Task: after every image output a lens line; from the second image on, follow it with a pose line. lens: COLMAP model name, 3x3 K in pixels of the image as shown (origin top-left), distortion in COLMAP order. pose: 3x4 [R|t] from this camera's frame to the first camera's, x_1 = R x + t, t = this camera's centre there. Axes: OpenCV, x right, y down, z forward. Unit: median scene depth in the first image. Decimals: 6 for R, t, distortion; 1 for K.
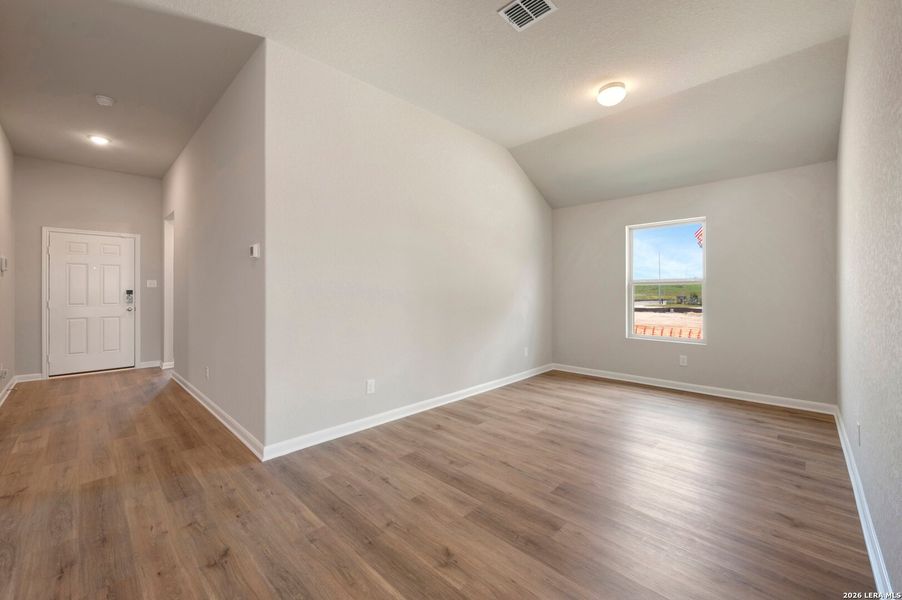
lens RADIAL K [[361.7, 0, 450.6], [0, 361.7, 291.5], [0, 0, 1]] dist [-0.000532, -0.000083]
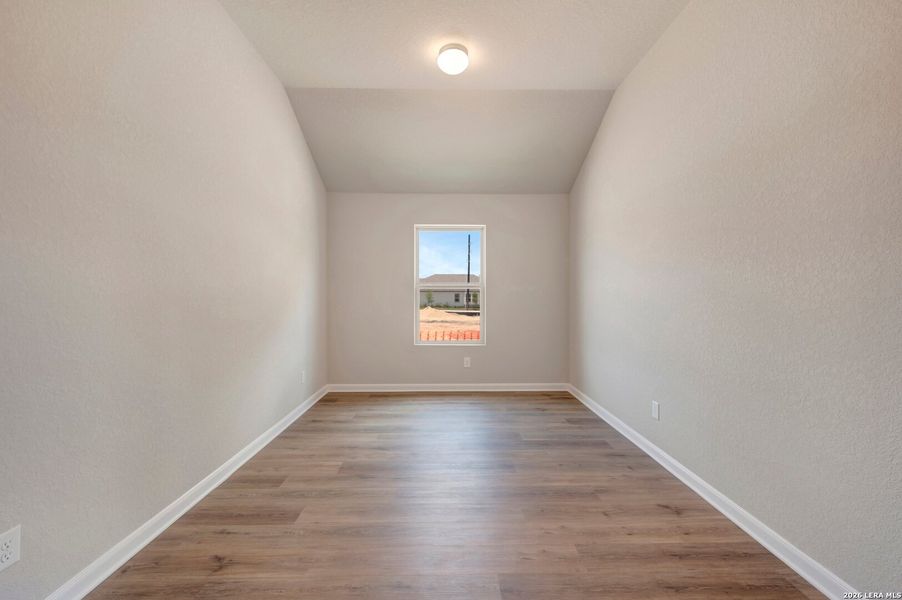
lens RADIAL K [[364.0, 0, 453.3], [0, 364.0, 299.4], [0, 0, 1]] dist [-0.000461, -0.000311]
pose [[0.703542, -0.005659, 0.710631, -0.160710], [-0.002294, 0.999945, 0.010233, 0.001102], [-0.710650, -0.008829, 0.703491, 0.407268]]
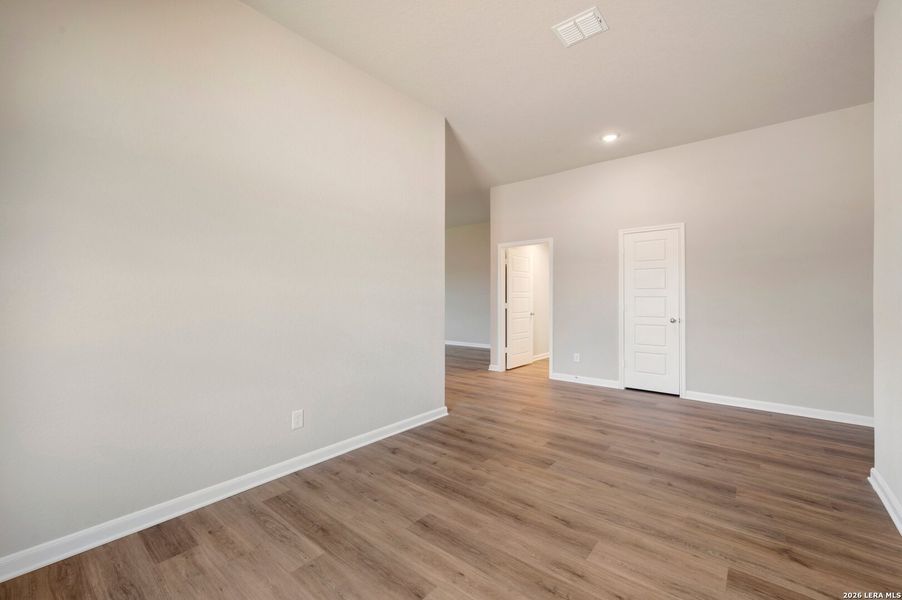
lens RADIAL K [[362.3, 0, 452.0], [0, 362.3, 294.0], [0, 0, 1]] dist [-0.000837, -0.000022]
pose [[-0.997017, 0.004441, -0.077054, 0.475385], [0.006009, 0.999779, -0.020127, 0.013002], [0.076947, -0.020530, -0.996824, 1.457741]]
